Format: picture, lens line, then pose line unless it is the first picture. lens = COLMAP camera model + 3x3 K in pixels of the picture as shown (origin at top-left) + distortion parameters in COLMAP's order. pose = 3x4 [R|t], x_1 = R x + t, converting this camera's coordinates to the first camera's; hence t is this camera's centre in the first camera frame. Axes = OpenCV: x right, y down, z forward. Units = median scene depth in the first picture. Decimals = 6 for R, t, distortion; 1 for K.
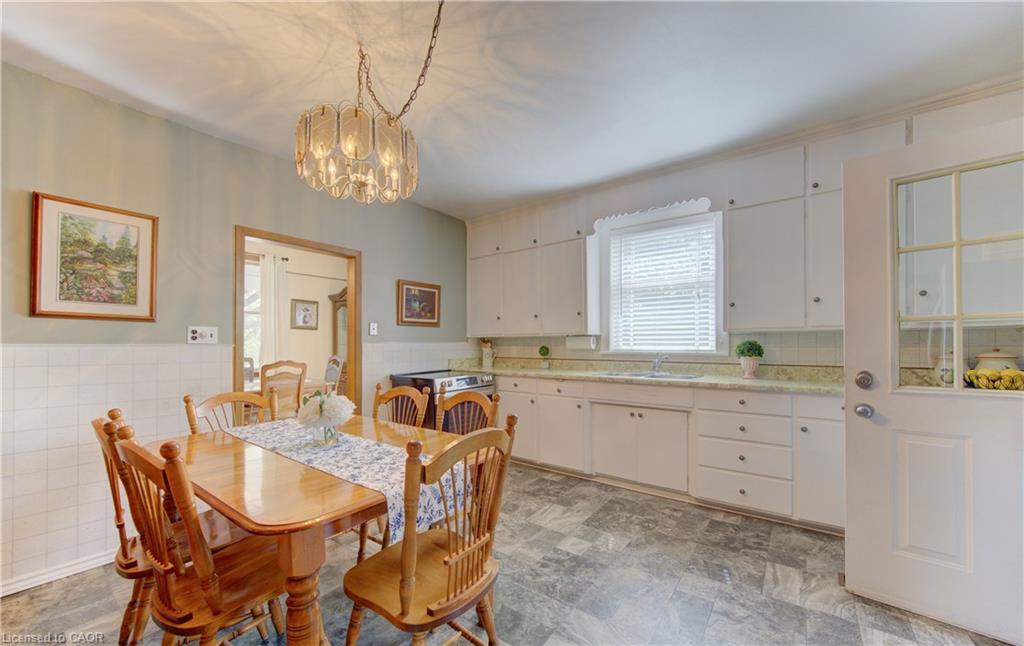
lens RADIAL K [[389.3, 0, 508.4], [0, 389.3, 340.6], [0, 0, 1]] dist [-0.005232, -0.000999]
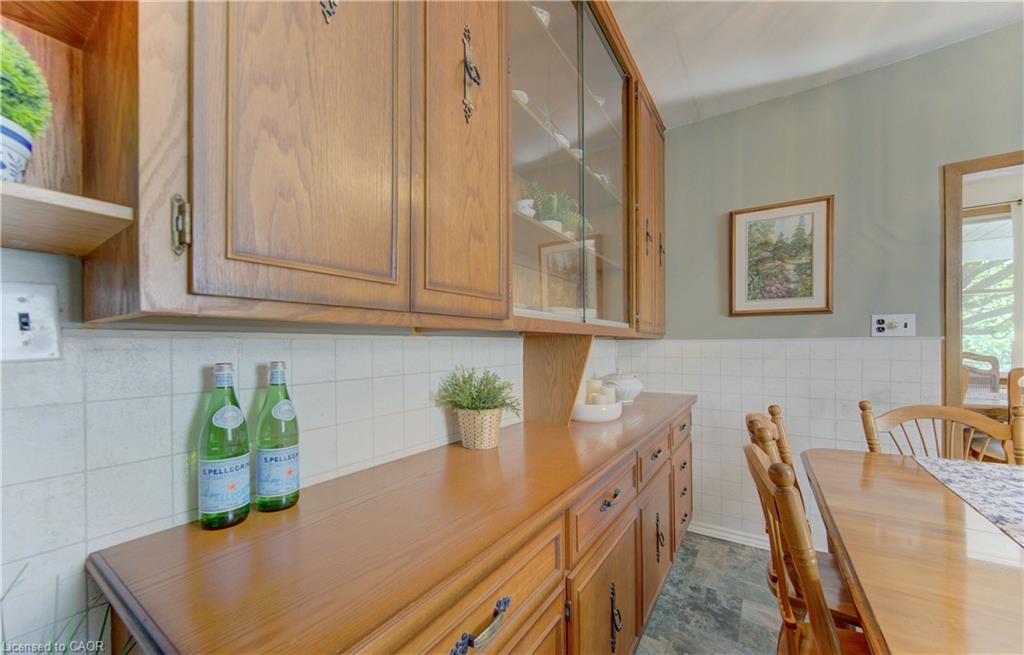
lens RADIAL K [[387.8, 0, 499.5], [0, 387.8, 346.7], [0, 0, 1]] dist [-0.006583, 0.000104]
pose [[0.058877, 0.006007, -0.998247, -0.065386], [0.021682, 0.999738, 0.007295, 0.005858], [0.998030, -0.022074, 0.058731, 0.173592]]
